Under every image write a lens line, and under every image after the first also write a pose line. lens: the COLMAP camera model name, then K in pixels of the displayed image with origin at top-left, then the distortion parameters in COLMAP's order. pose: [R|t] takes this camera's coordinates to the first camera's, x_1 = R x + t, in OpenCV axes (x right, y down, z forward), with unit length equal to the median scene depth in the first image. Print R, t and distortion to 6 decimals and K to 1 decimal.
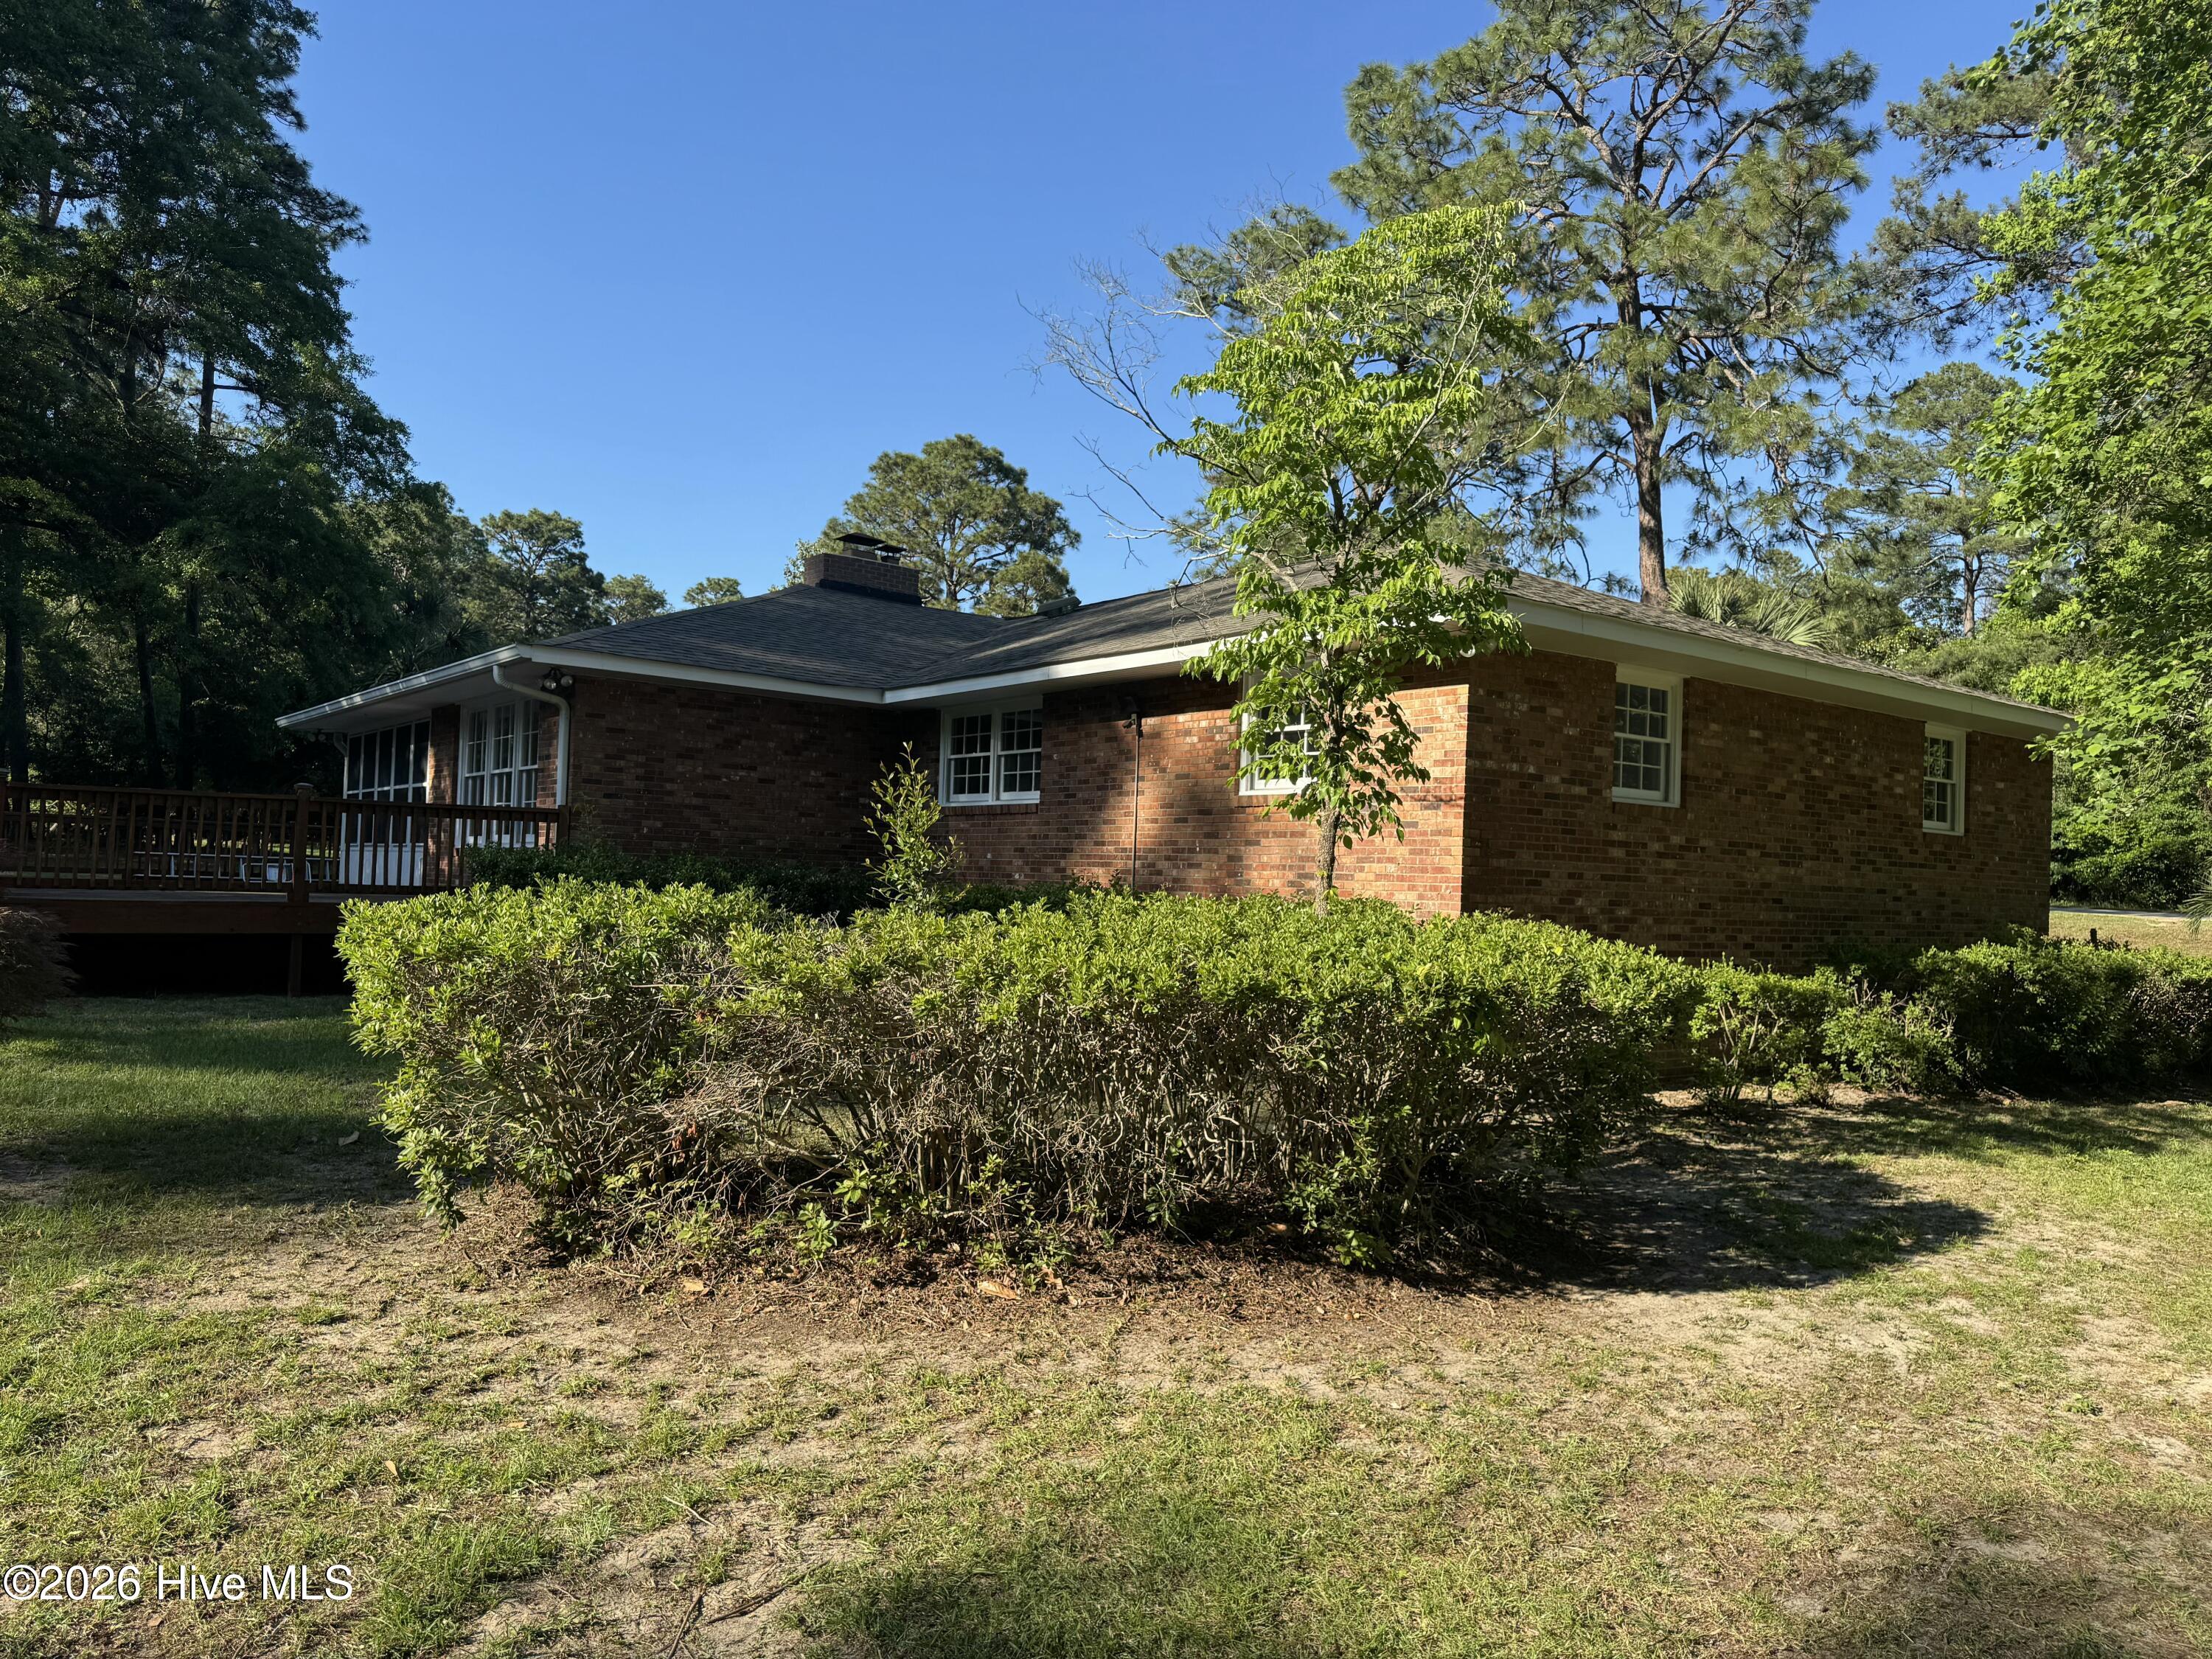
lens RADIAL K [[1512.8, 0, 1034.3], [0, 1512.8, 834.8], [0, 0, 1]] dist [0.077134, -0.081280]
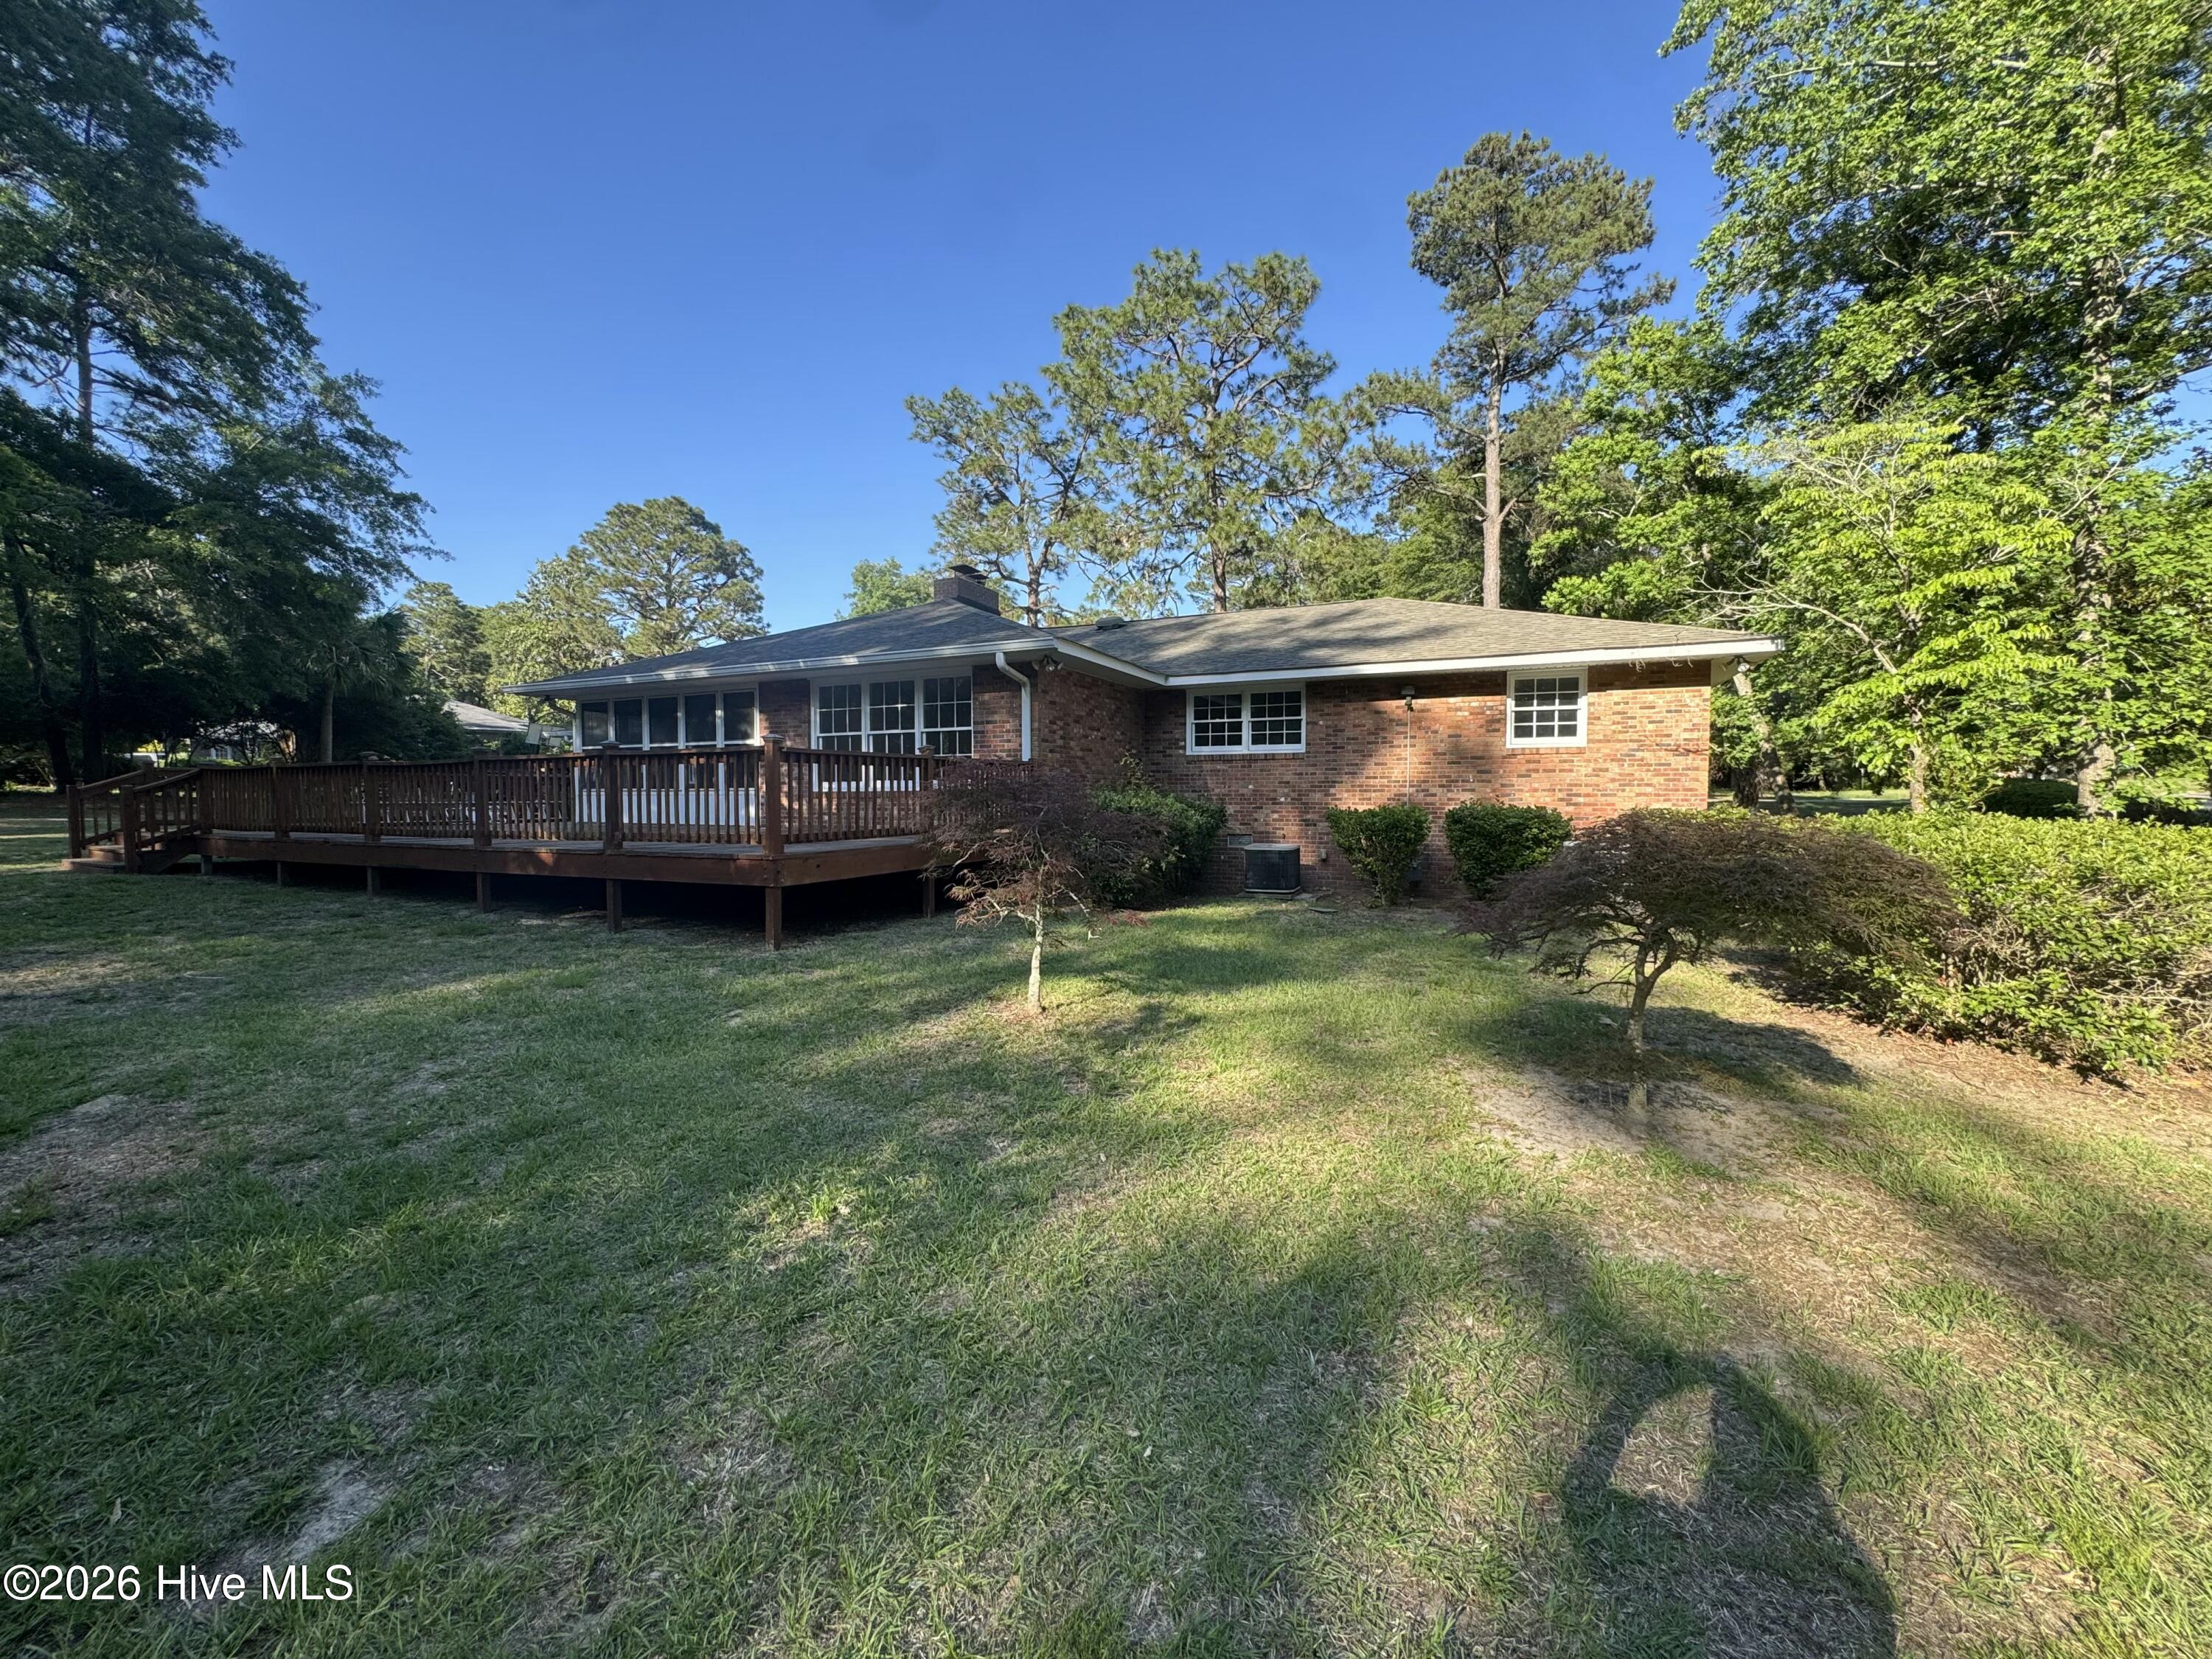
lens RADIAL K [[873.2, 0, 1110.0], [0, 873.2, 820.8], [0, 0, 1]] dist [0.002377, 0.000330]
pose [[0.896052, -0.047338, 0.441418, -0.255096], [0.016599, 0.997176, 0.073242, -0.008673], [-0.443639, -0.058301, 0.894307, 0.120670]]
